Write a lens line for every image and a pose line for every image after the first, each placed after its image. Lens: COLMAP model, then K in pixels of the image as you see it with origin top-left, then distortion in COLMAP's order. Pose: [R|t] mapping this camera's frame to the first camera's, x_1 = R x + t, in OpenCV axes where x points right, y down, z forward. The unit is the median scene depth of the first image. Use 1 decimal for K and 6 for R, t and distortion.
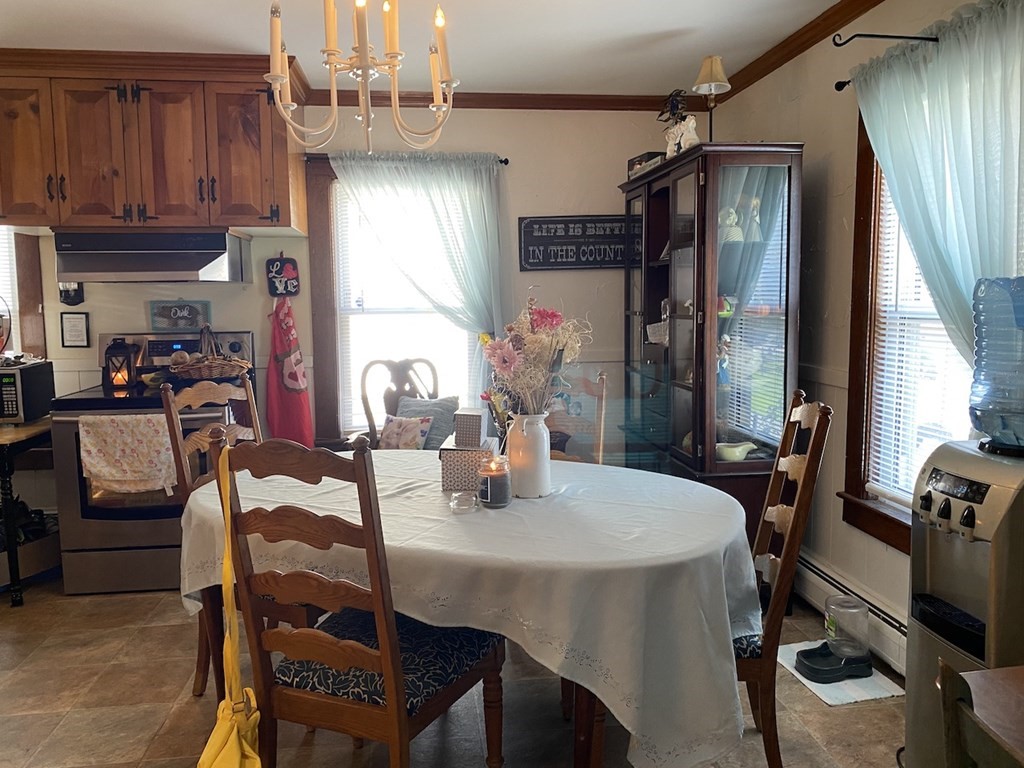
lens RADIAL K [[772.4, 0, 509.8], [0, 772.4, 381.4], [0, 0, 1]] dist [0.048699, -0.054278]
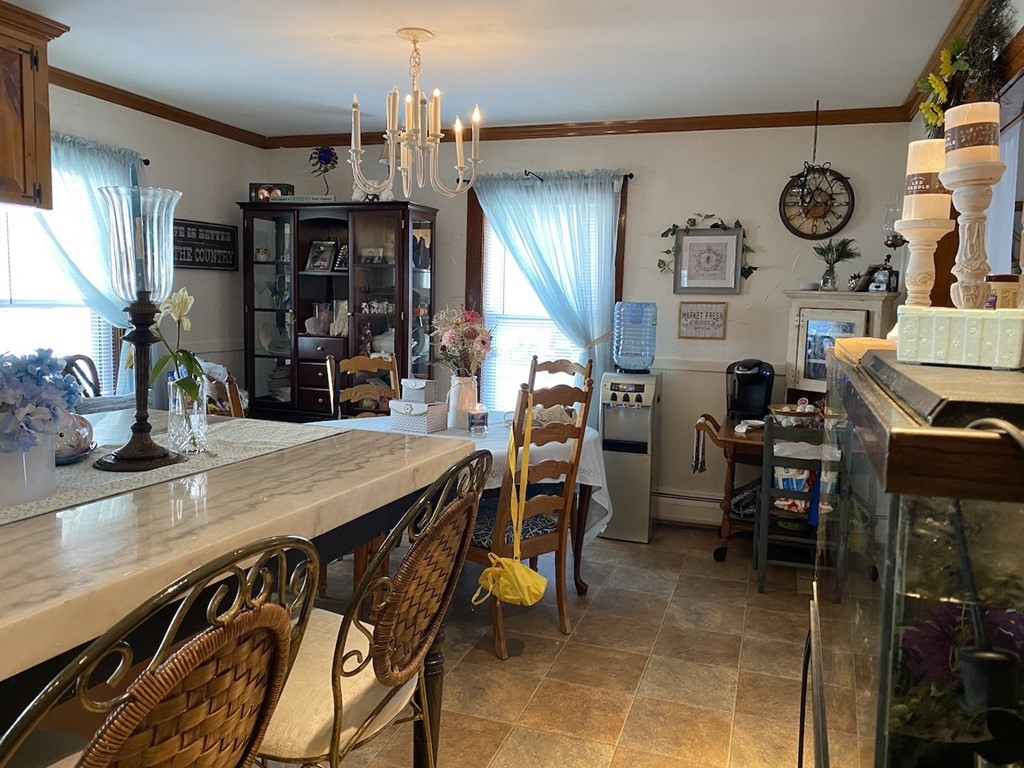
lens RADIAL K [[772.4, 0, 509.8], [0, 772.4, 381.4], [0, 0, 1]] dist [0.048699, -0.054278]
pose [[0.428903, -0.069764, 0.900653, -0.754447], [0.060169, 0.997006, 0.048575, -0.011340], [-0.901345, 0.033357, 0.431816, 0.118298]]
